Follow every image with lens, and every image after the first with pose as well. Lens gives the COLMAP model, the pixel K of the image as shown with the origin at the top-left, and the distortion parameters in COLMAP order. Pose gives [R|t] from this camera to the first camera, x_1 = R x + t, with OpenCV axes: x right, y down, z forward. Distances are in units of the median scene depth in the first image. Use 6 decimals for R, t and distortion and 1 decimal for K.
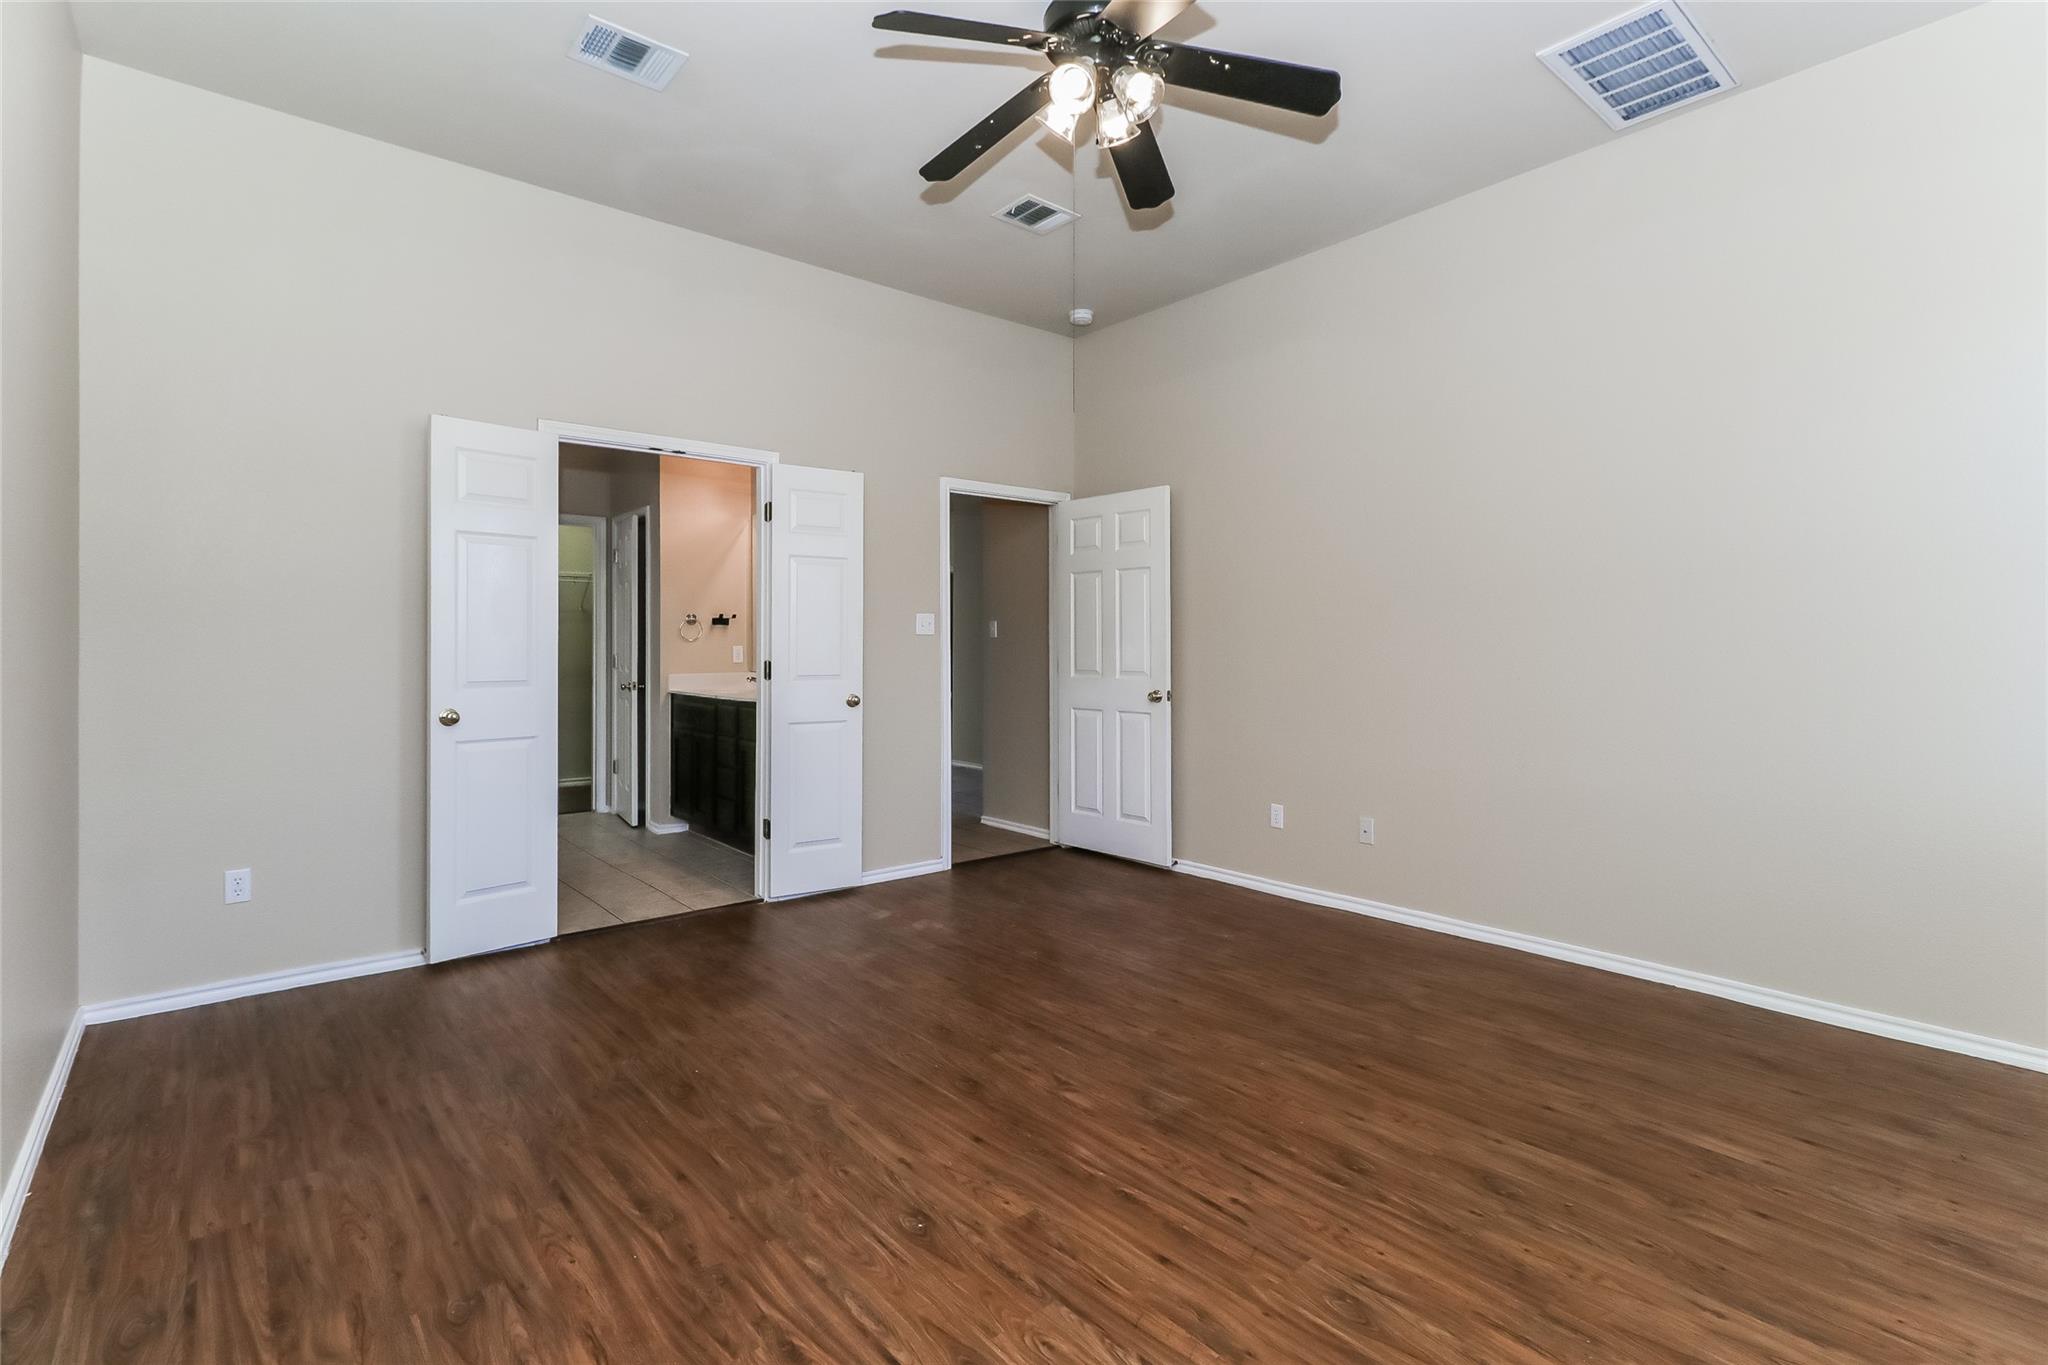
lens RADIAL K [[950.3, 0, 1019.0], [0, 950.3, 663.5], [0, 0, 1]] dist [-0.002417, -0.000729]
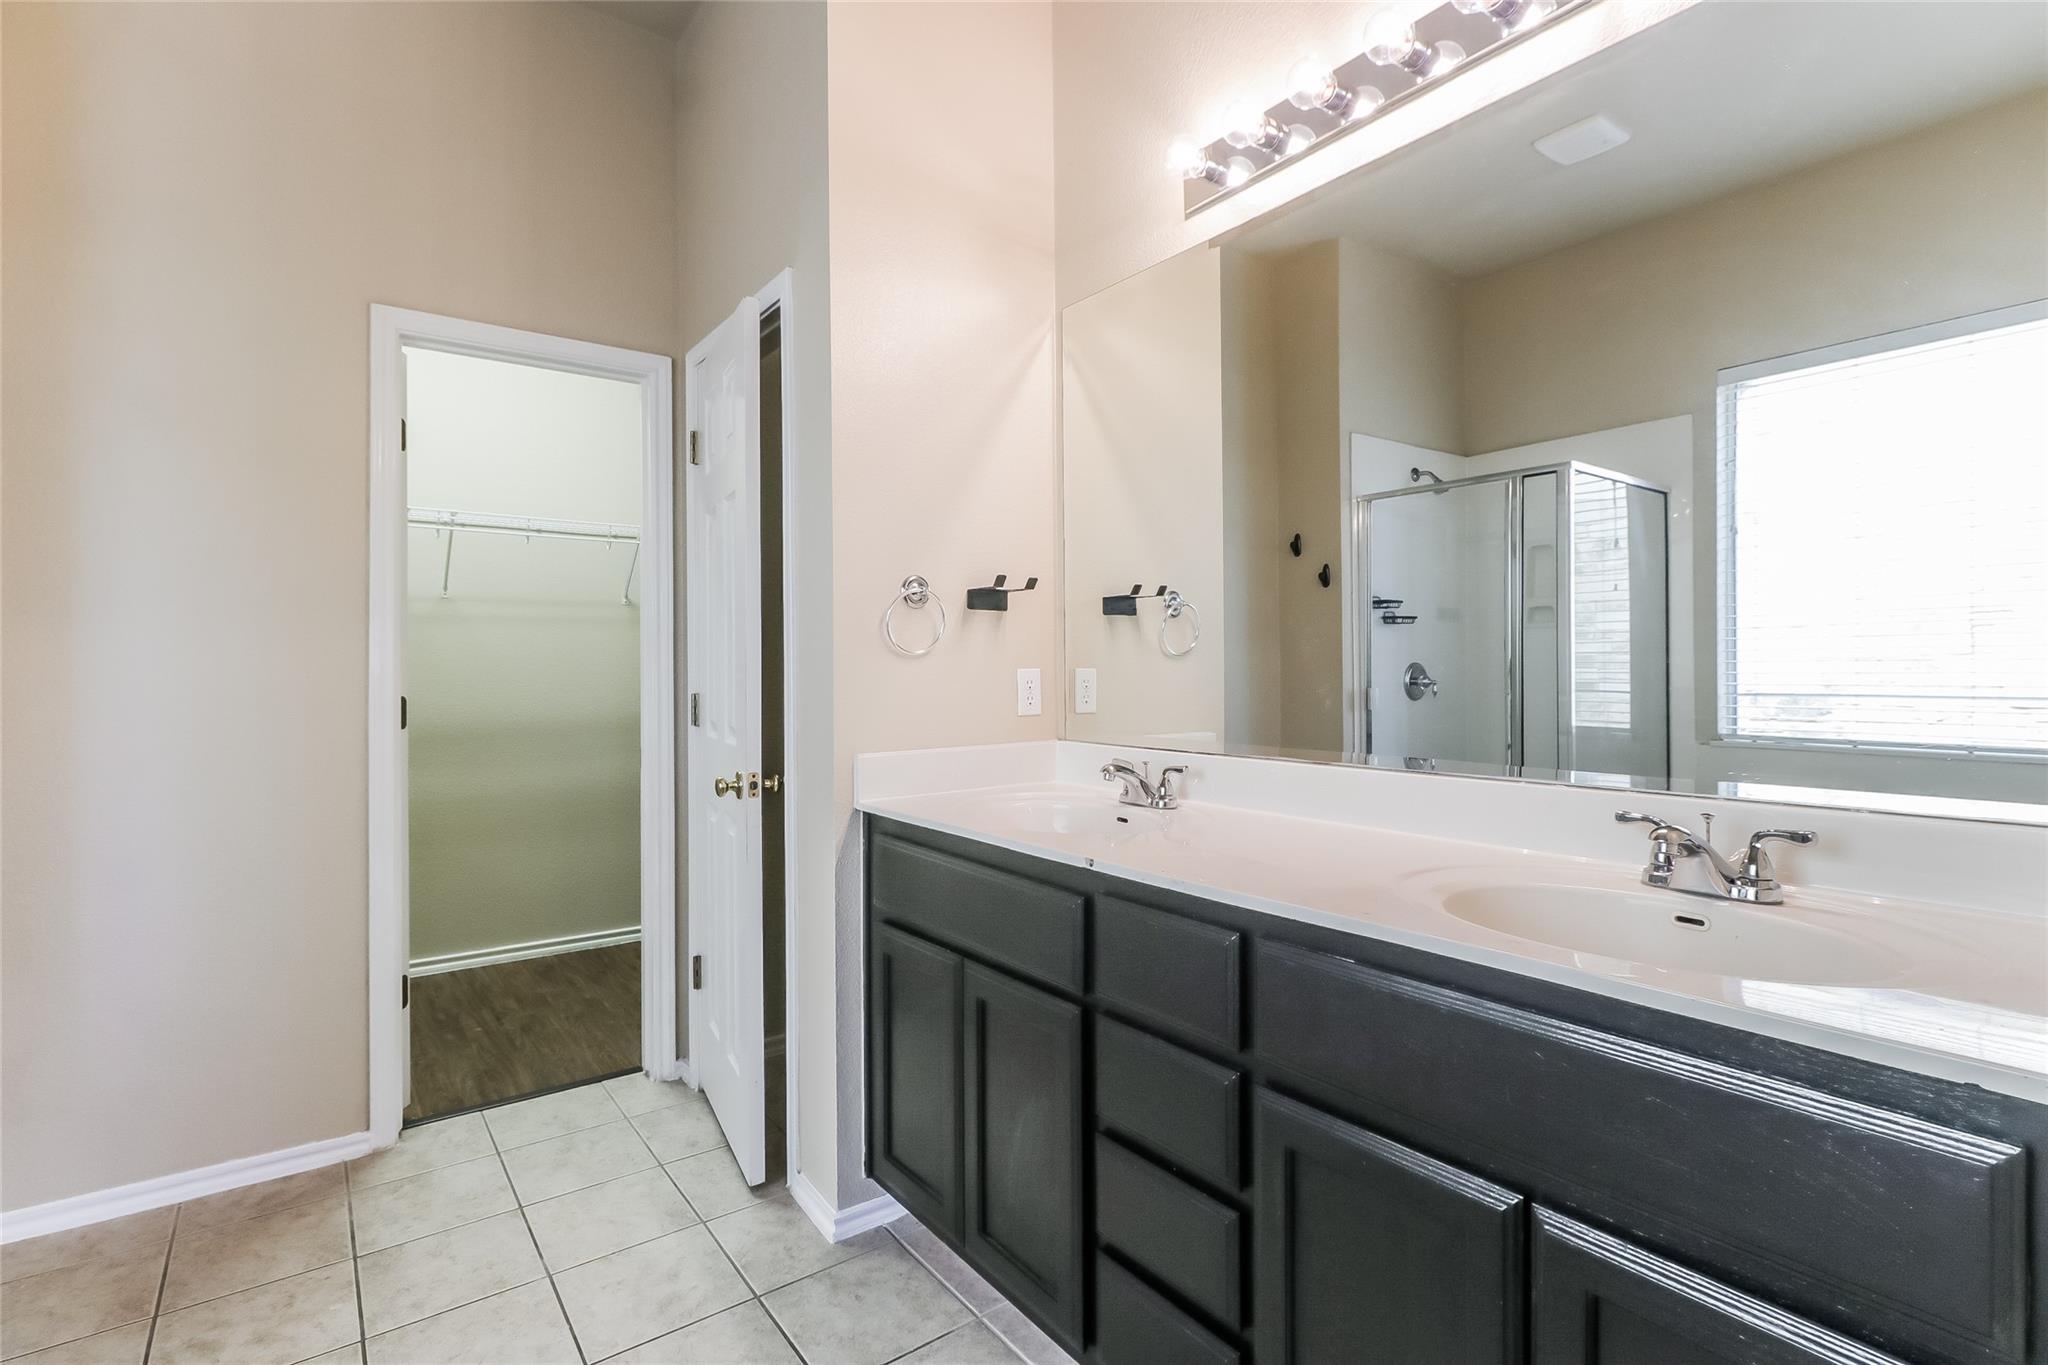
lens RADIAL K [[950.3, 0, 1019.5], [0, 950.3, 670.1], [0, 0, 1]] dist [-0.002417, -0.000729]
pose [[0.998049, -0.000298, -0.062429, -0.330094], [0.000236, 0.999999, -0.001012, -0.020672], [0.062429, 0.000995, 0.998049, 0.763218]]
